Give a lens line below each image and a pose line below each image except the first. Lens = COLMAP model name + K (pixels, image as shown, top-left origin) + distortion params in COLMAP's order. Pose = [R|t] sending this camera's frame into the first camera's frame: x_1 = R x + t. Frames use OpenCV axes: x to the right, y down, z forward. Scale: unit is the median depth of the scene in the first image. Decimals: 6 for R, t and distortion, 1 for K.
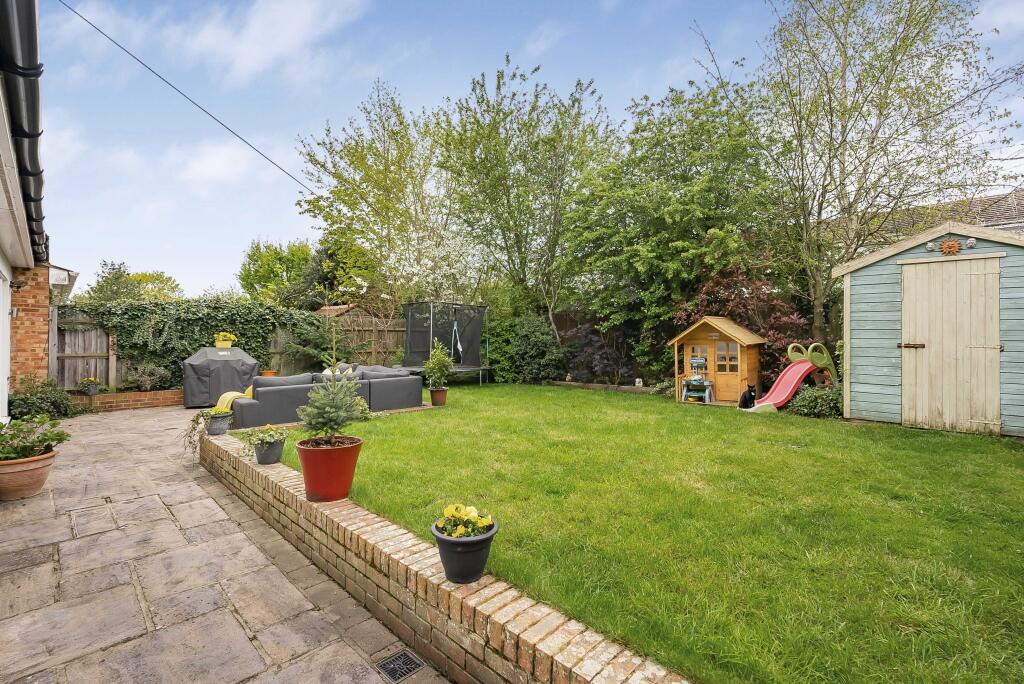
lens RADIAL K [[451.3, 0, 512.3], [0, 451.3, 331.7], [0, 0, 1]] dist [-0.000239, 0.000540]
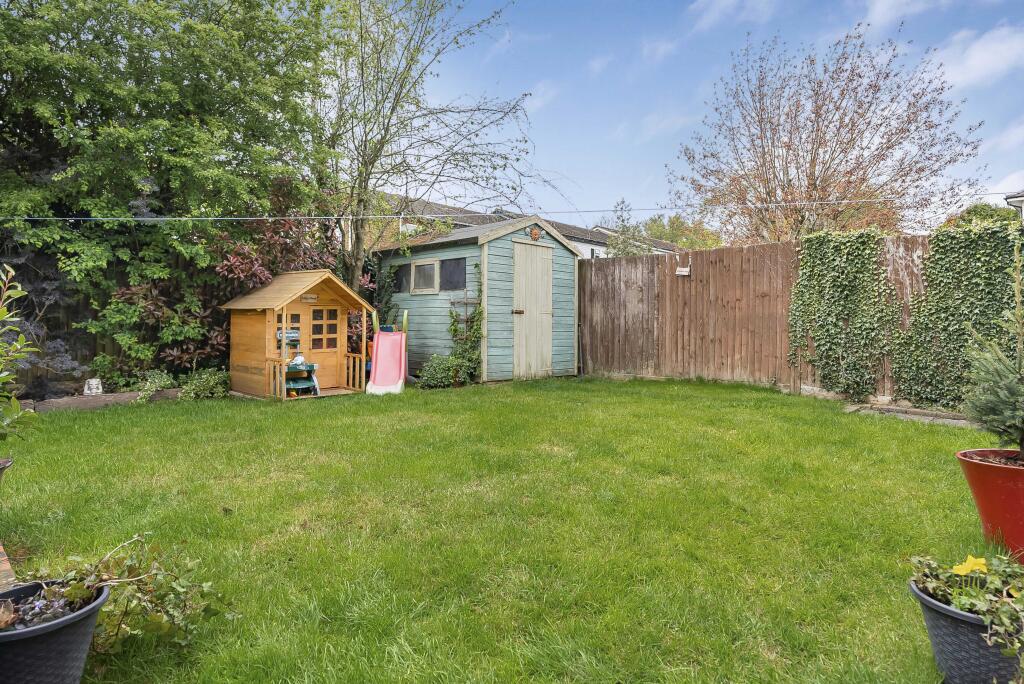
lens RADIAL K [[604.8, 0, 512.6], [0, 604.8, 305.5], [0, 0, 1]] dist [0.001759, 0.000996]
pose [[0.021651, 0.026161, 0.999423, -0.698009], [-0.023539, 0.999394, -0.025650, 0.054892], [-0.999488, -0.022970, 0.022254, 0.979536]]
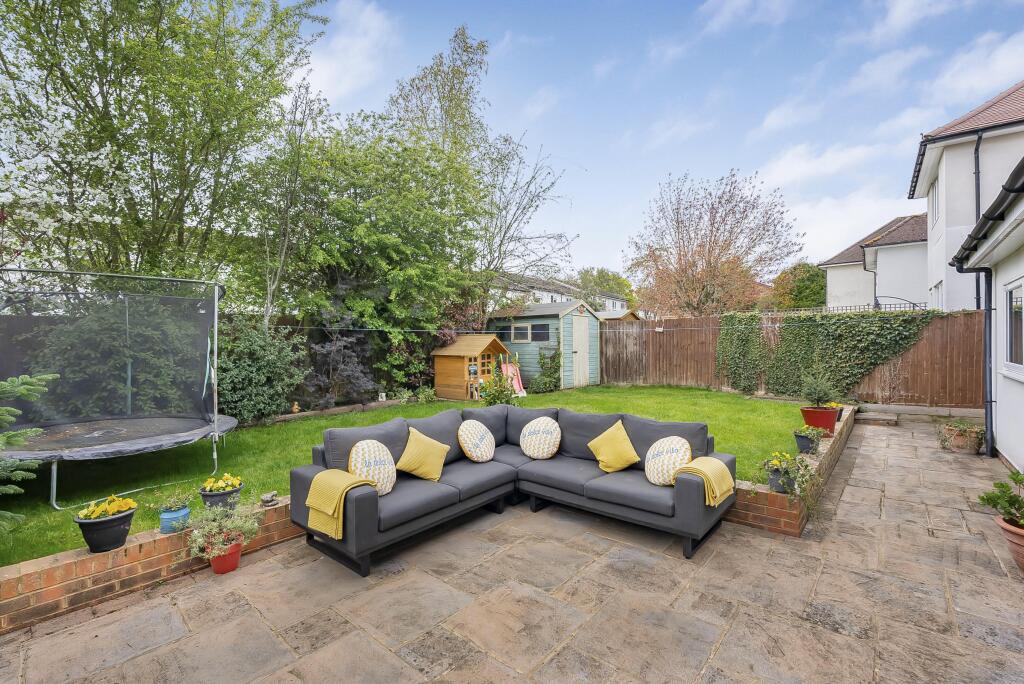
lens RADIAL K [[459.5, 0, 512.0], [0, 459.5, 342.0], [0, 0, 1]] dist [-0.001871, 0.000069]
pose [[-0.072969, 0.000922, 0.997334, -1.356320], [-0.008017, 0.999967, -0.001511, -0.013244], [-0.997302, -0.008106, -0.072959, 1.476093]]
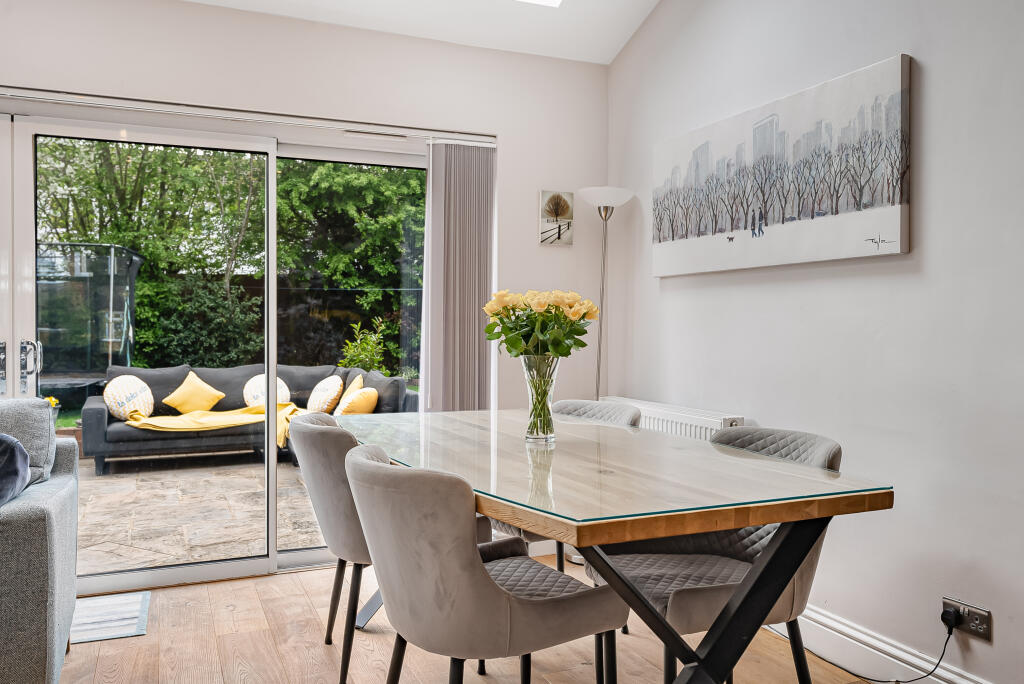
lens RADIAL K [[824.2, 0, 512.7], [0, 824.2, 337.1], [0, 0, 1]] dist [0.000242, 0.000743]
pose [[0.380133, -0.014570, 0.924817, -1.748001], [-0.015626, 0.999632, 0.022172, 0.021510], [-0.924800, -0.022880, 0.379765, 0.449777]]
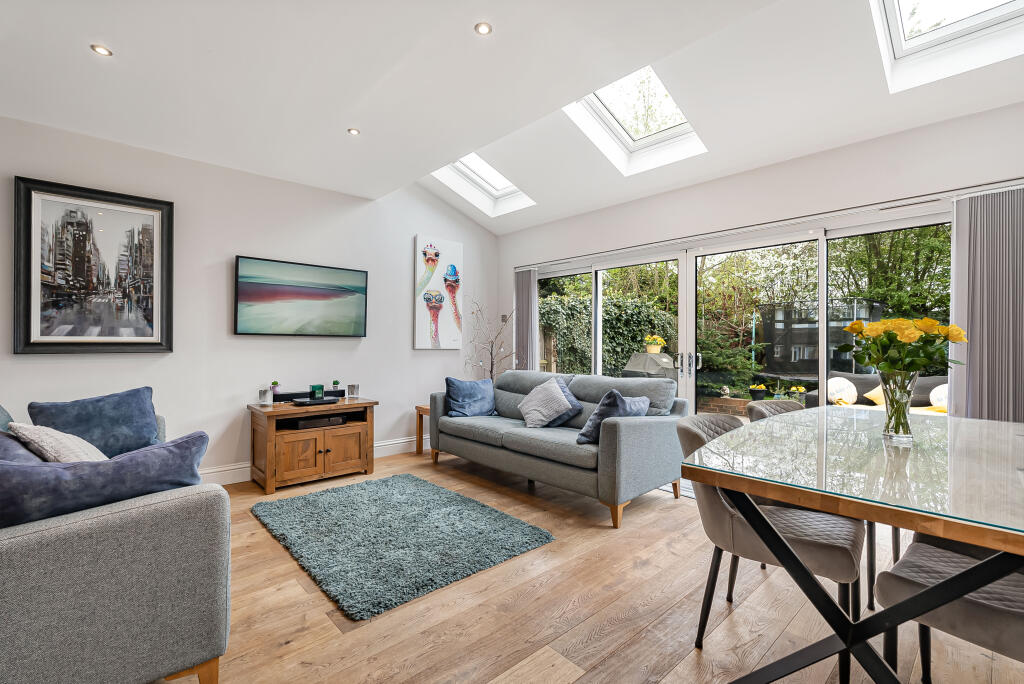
lens RADIAL K [[459.5, 0, 512.0], [0, 459.5, 342.0], [0, 0, 1]] dist [-0.001871, 0.000069]
pose [[0.998636, 0.002775, -0.052140, -1.538401], [-0.002304, 0.999956, 0.009104, 0.019588], [0.052163, -0.008971, 0.998598, 0.244787]]
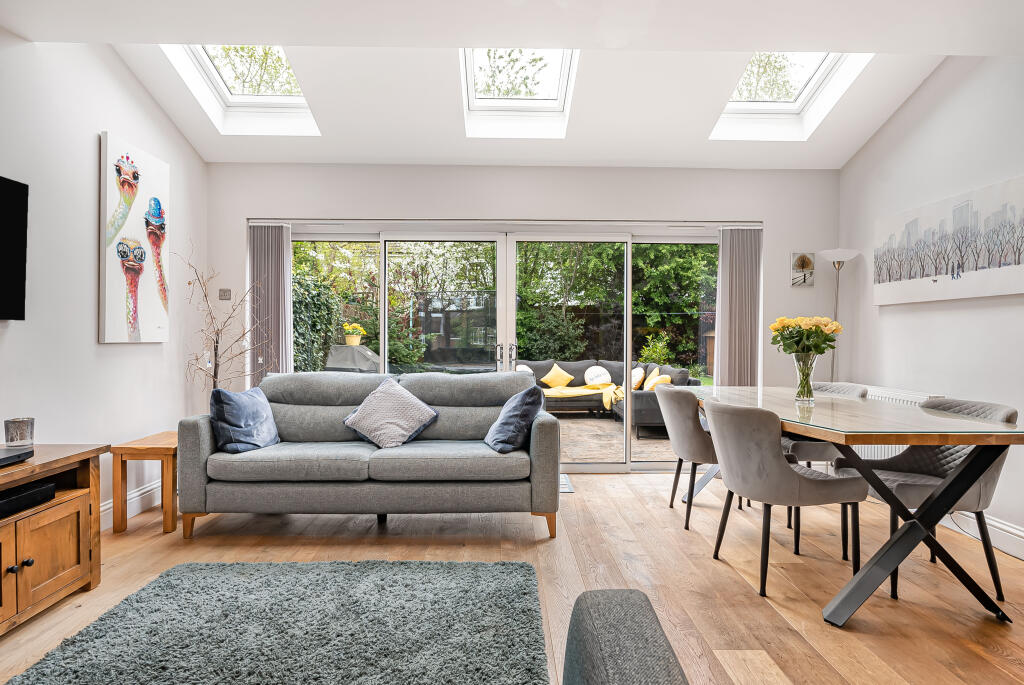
lens RADIAL K [[559.3, 0, 512.0], [0, 559.3, 342.5], [0, 0, 1]] dist [-0.000975, 0.000914]
pose [[0.699669, -0.007912, 0.714423, -1.941388], [-0.012711, 0.999643, 0.023518, 0.021761], [-0.714354, -0.025536, 0.699318, 0.427585]]
